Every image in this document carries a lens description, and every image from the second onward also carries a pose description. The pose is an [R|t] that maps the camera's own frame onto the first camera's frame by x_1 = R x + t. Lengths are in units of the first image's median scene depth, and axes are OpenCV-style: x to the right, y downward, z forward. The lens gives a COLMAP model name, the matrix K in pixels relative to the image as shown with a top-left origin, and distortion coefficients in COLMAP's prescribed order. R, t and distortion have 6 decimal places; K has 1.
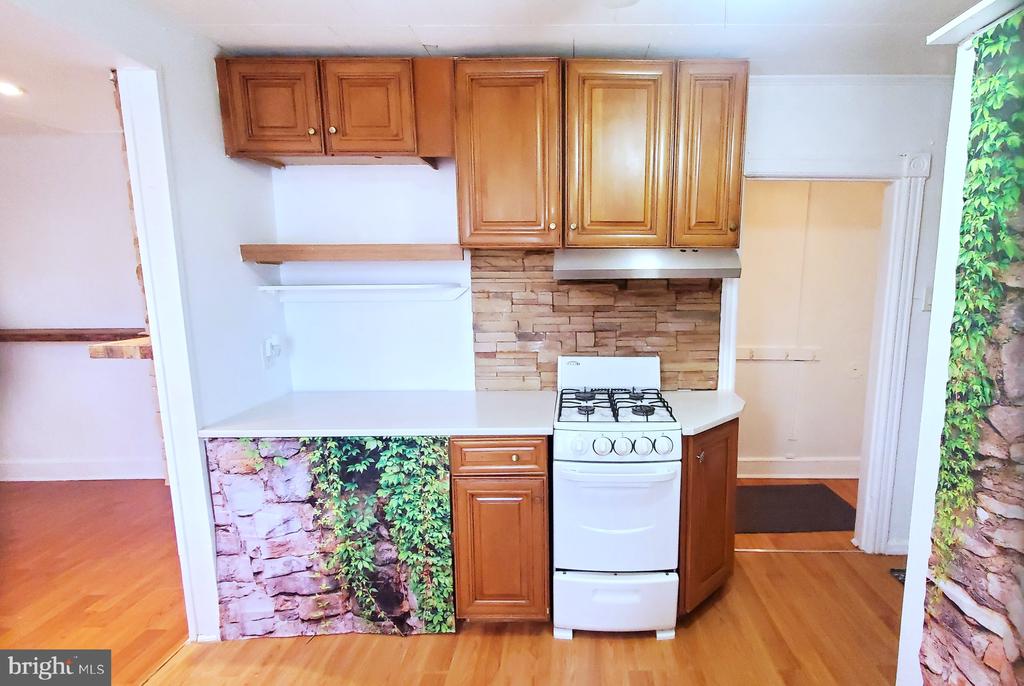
lens RADIAL K [[480.6, 0, 513.0], [0, 480.6, 345.9], [0, 0, 1]] dist [0.002888, -0.000013]
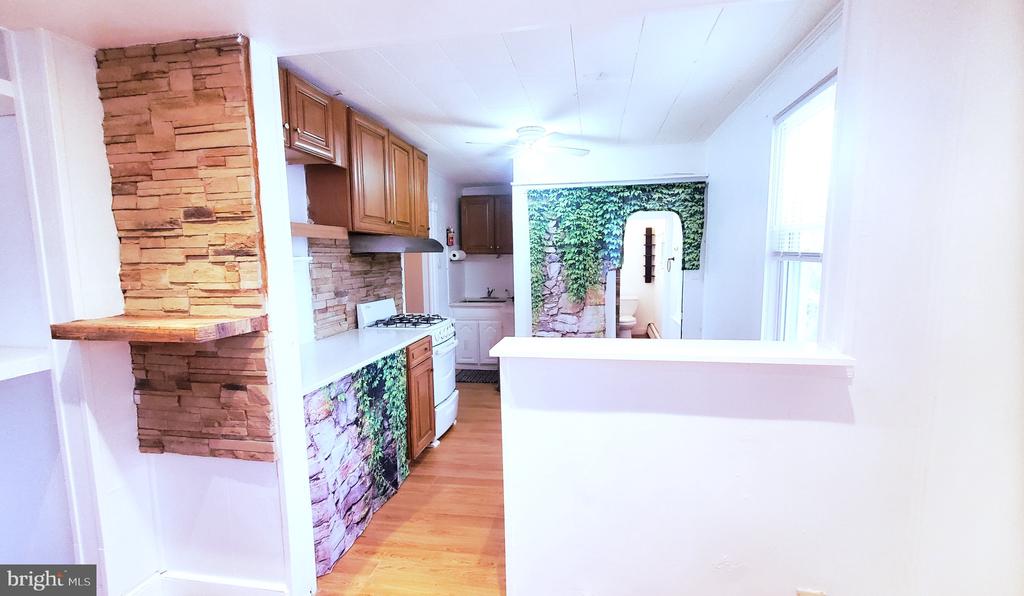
lens RADIAL K [[442.0, 0, 513.8], [0, 442.0, 299.7], [0, 0, 1]] dist [-0.001303, -0.000011]
pose [[0.163200, -0.094371, 0.982069, -1.487635], [0.159603, 0.984829, 0.068113, -0.011639], [-0.973598, 0.145625, 0.175786, 0.338918]]
